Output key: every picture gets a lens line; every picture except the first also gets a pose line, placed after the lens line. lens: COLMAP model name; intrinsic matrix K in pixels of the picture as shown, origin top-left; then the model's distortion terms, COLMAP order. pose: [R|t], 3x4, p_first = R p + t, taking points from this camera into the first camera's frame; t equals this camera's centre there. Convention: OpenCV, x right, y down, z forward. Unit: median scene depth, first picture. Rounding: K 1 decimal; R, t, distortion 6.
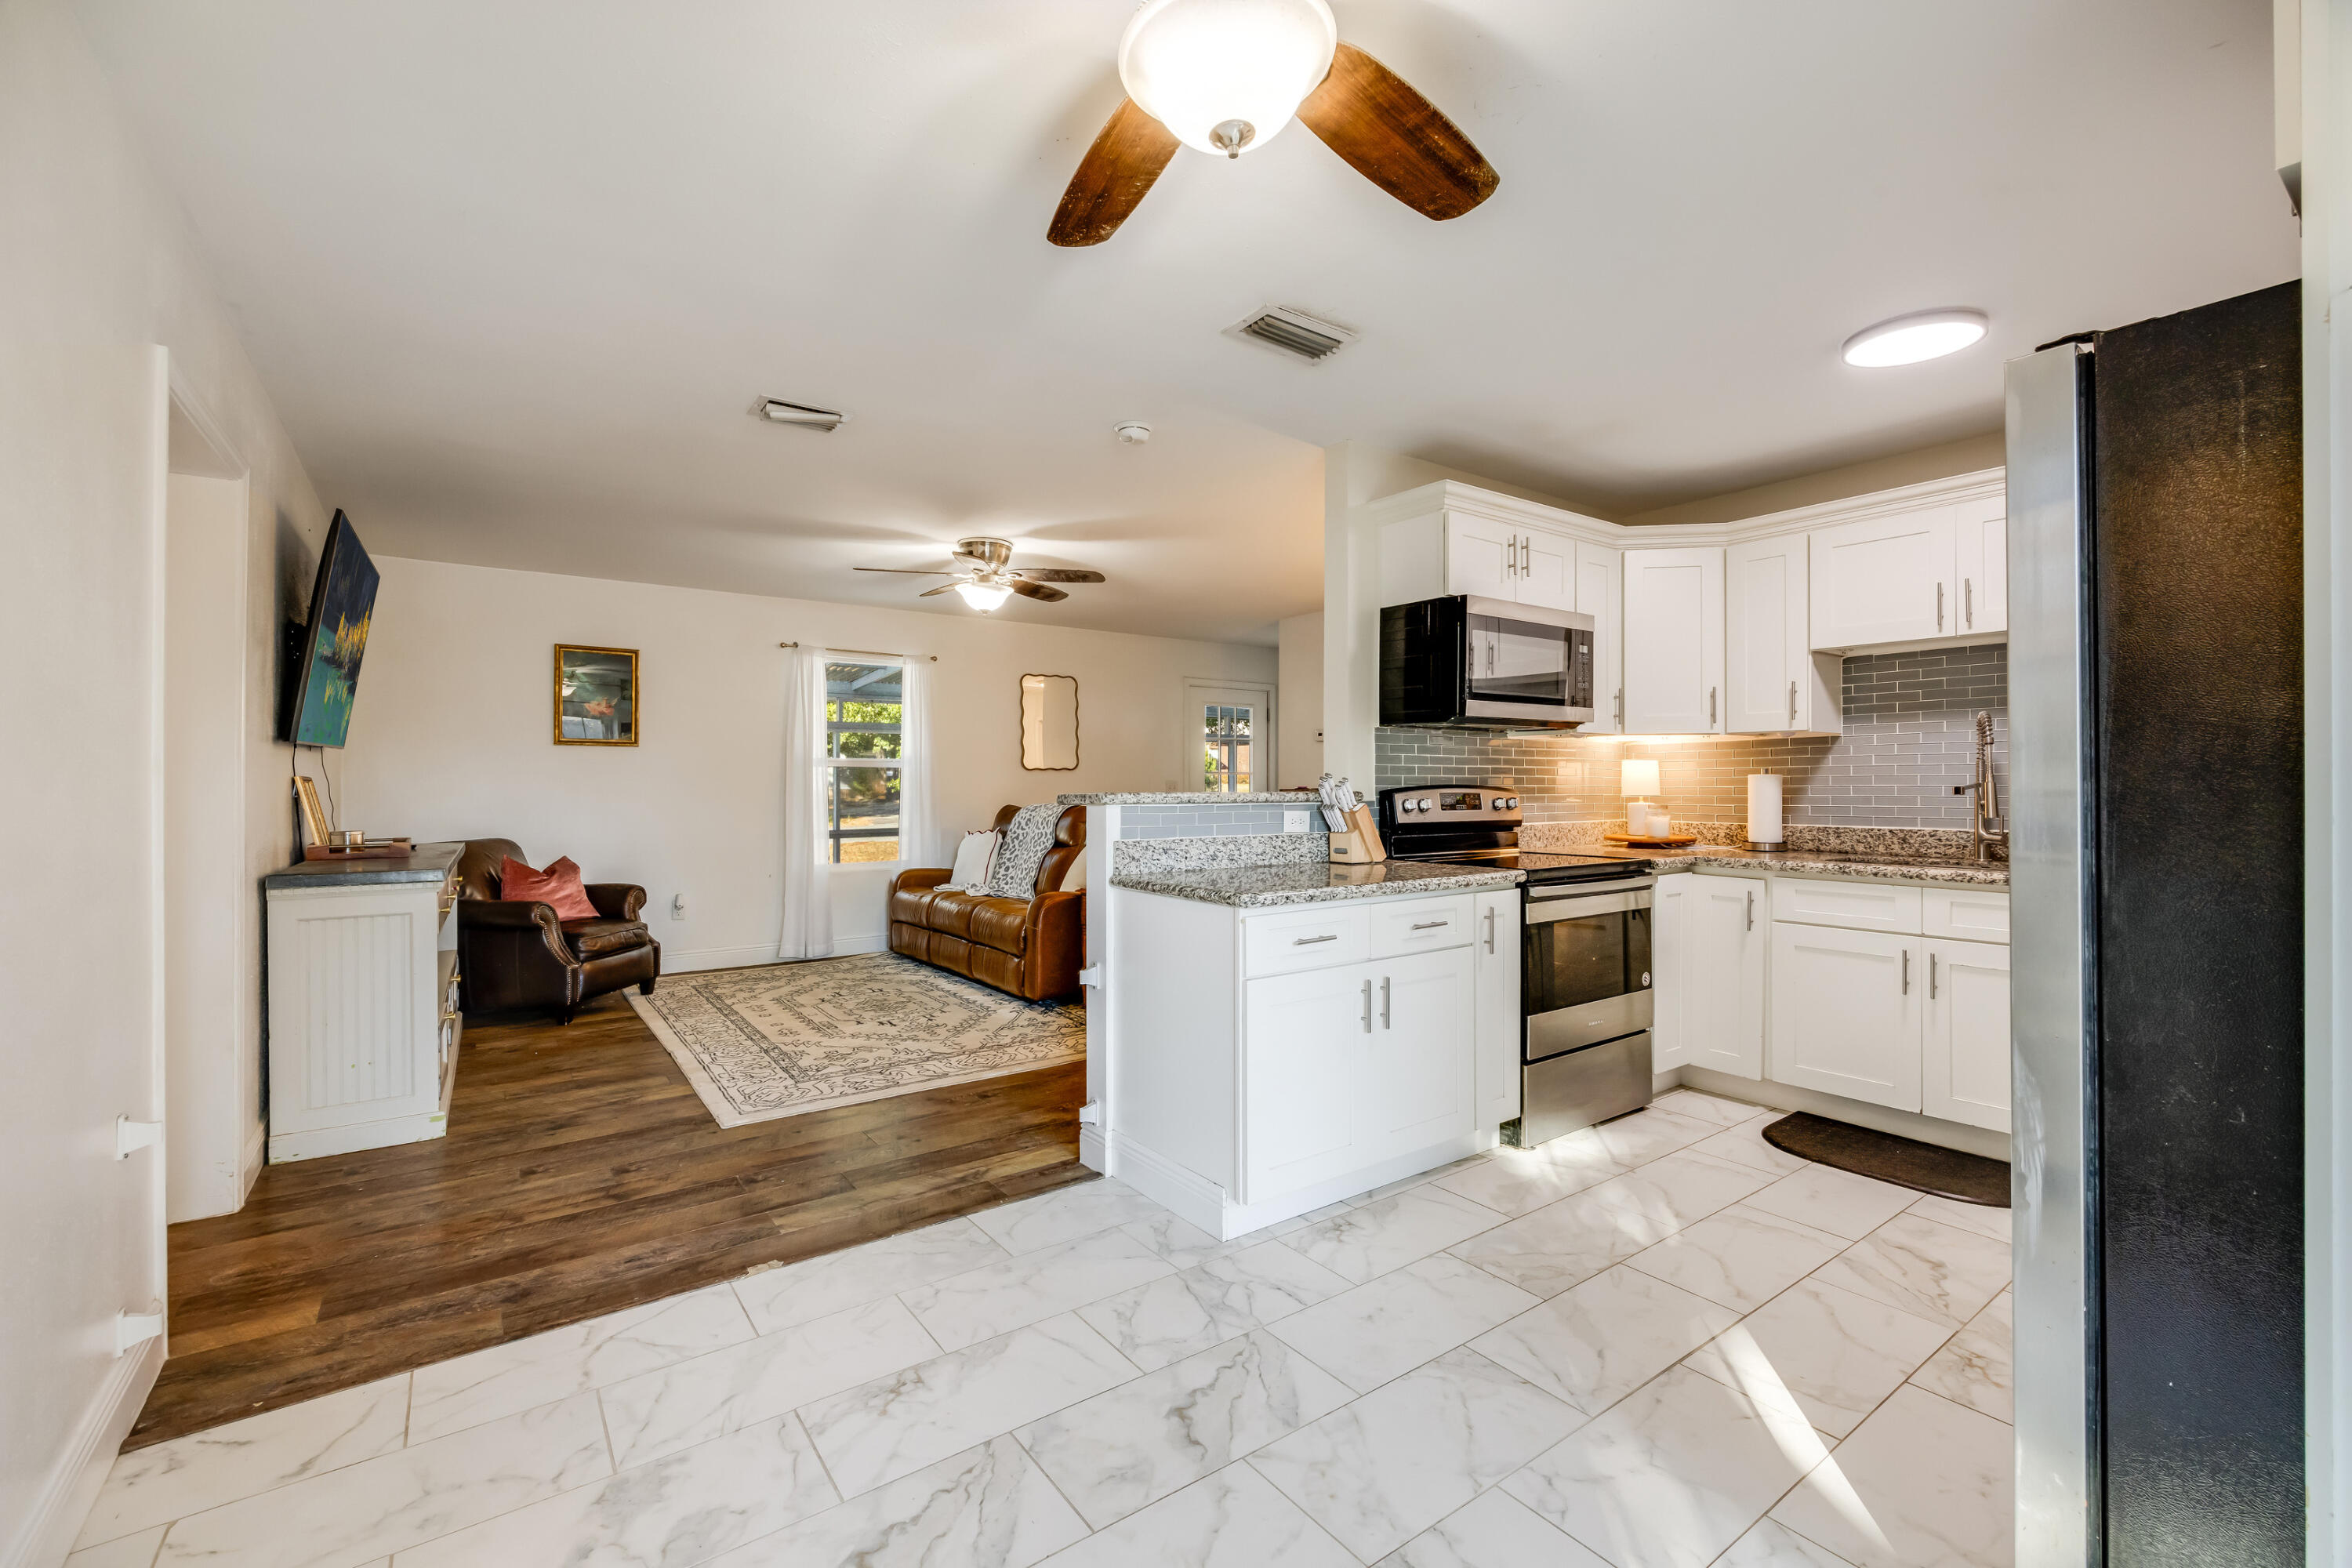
lens RADIAL K [[1036.0, 0, 1158.5], [0, 1036.0, 791.2], [0, 0, 1]] dist [0.000253, 0.000052]
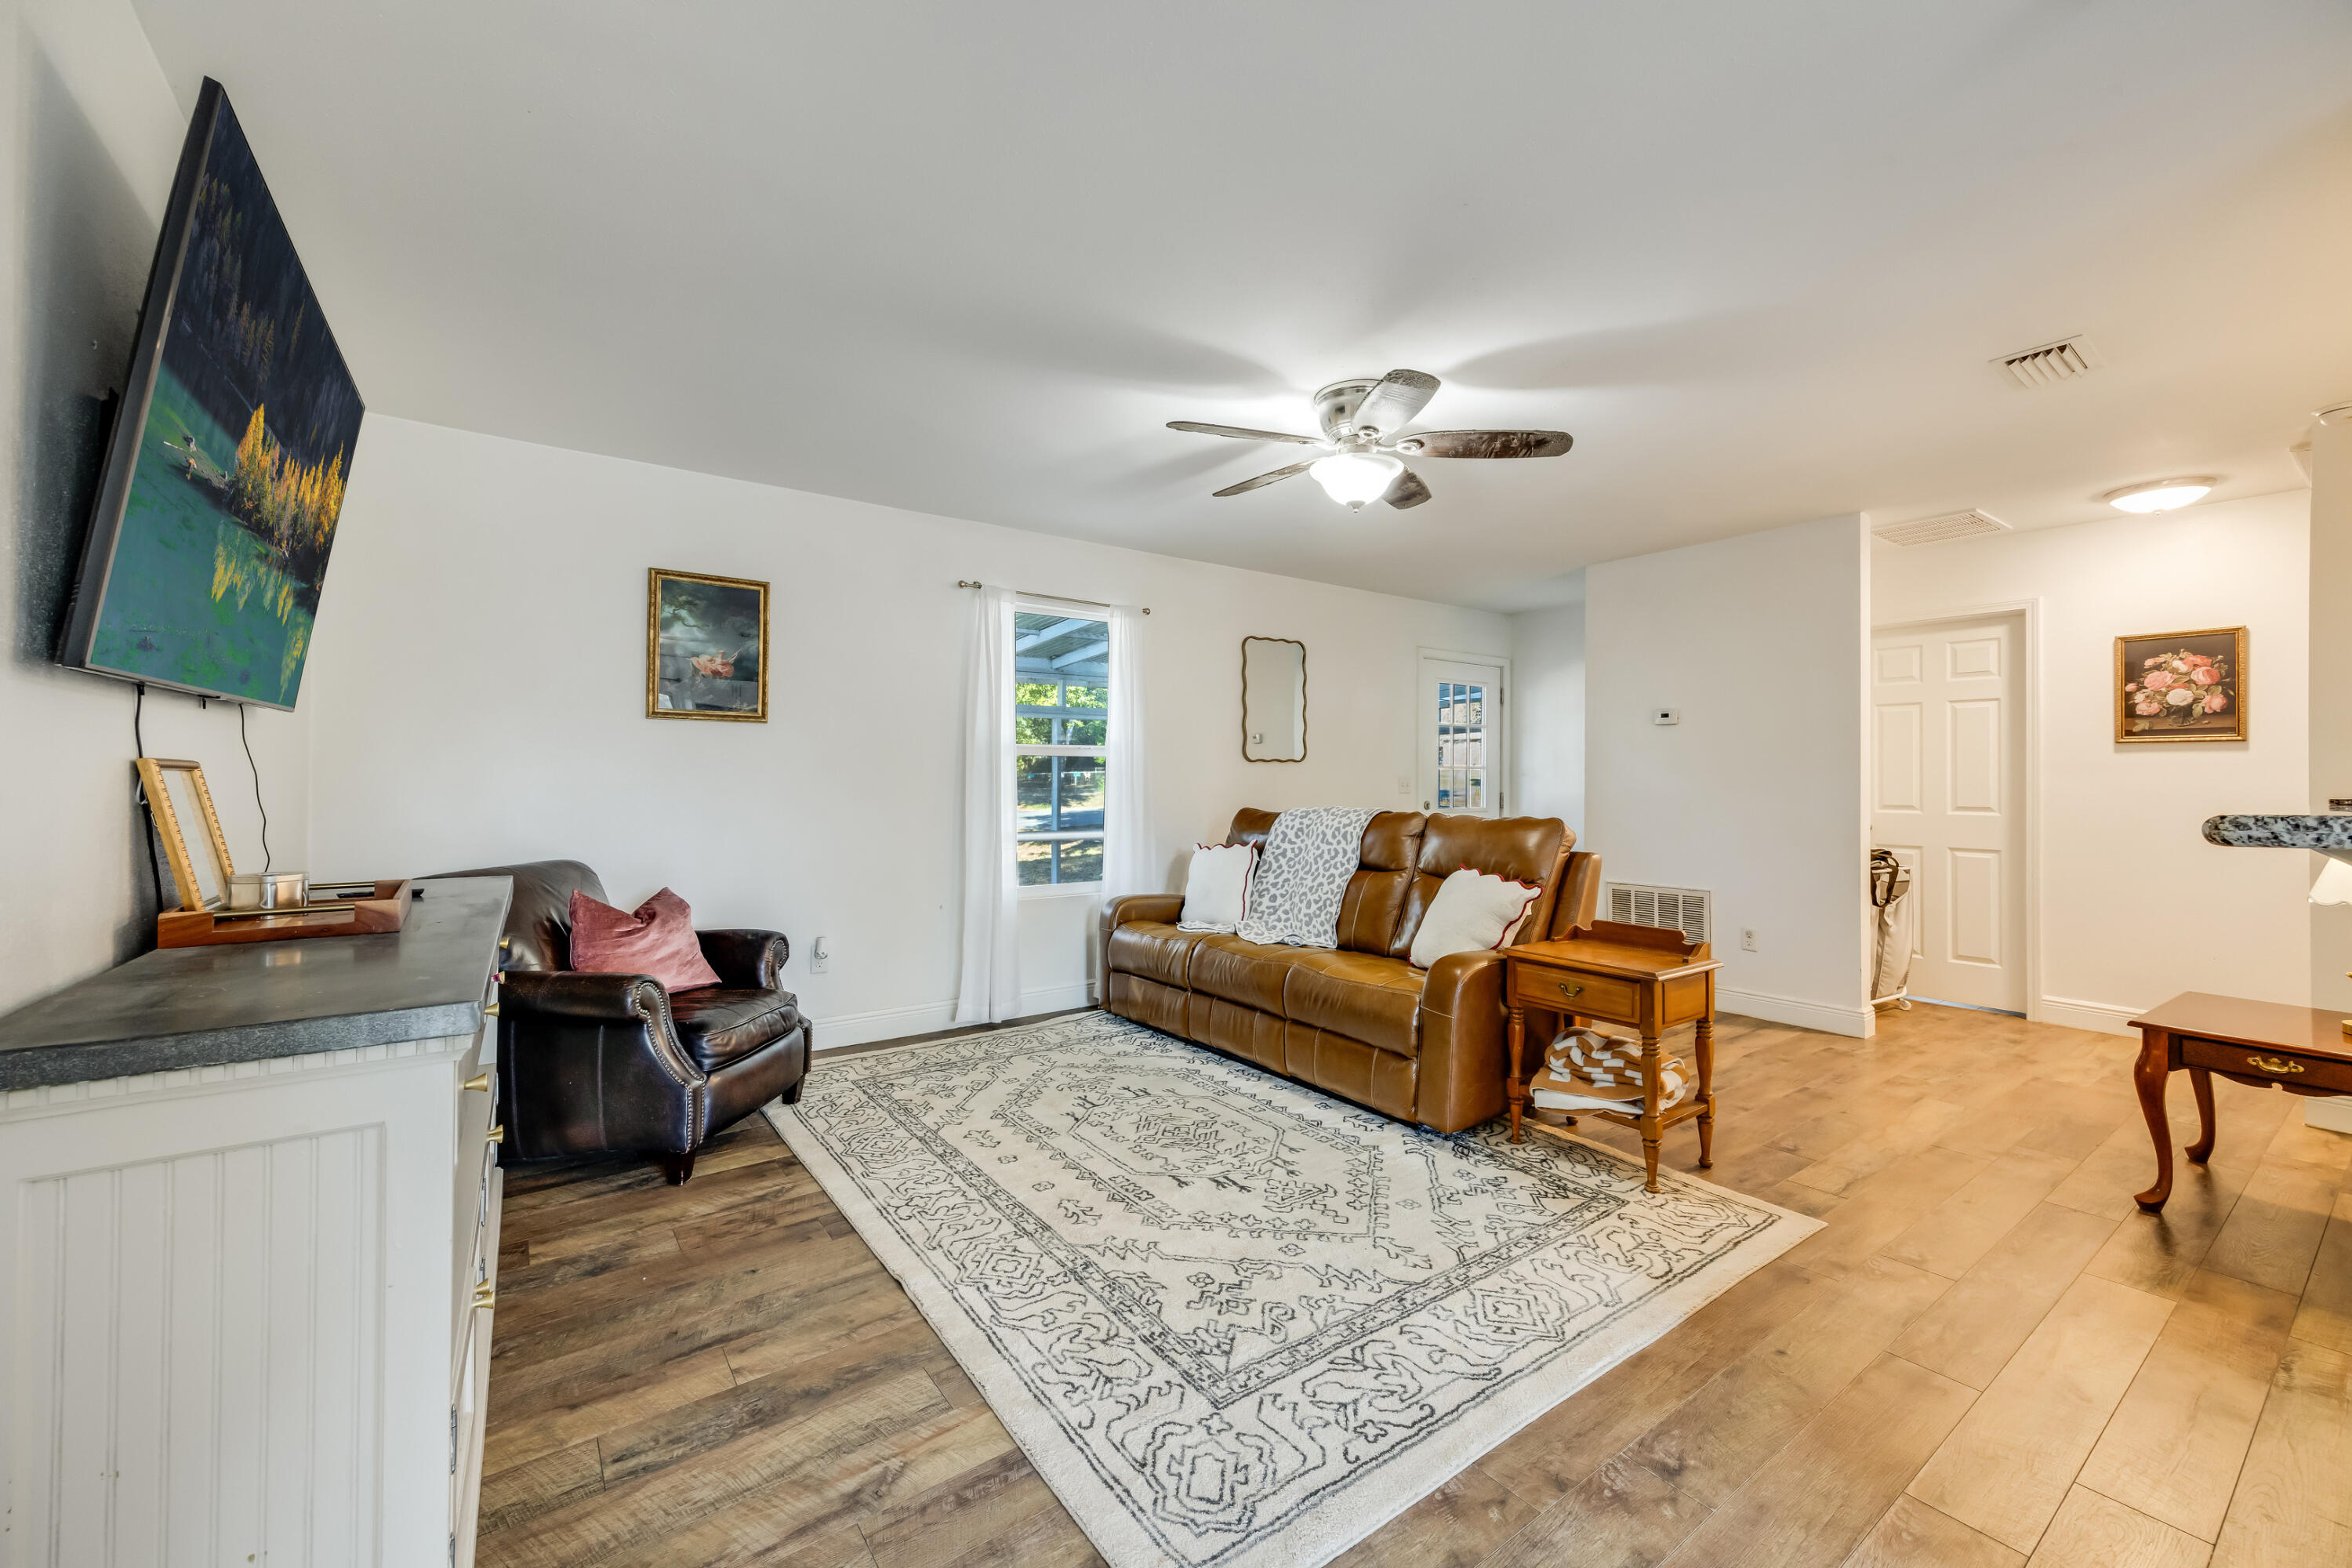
lens RADIAL K [[977.1, 0, 1174.8], [0, 977.1, 773.4], [0, 0, 1]] dist [0.010012, -0.000024]
pose [[0.999904, 0.004822, 0.012957, -0.282891], [-0.004661, 0.999912, -0.012417, -0.003354], [-0.013016, 0.012356, 0.999839, 0.410484]]
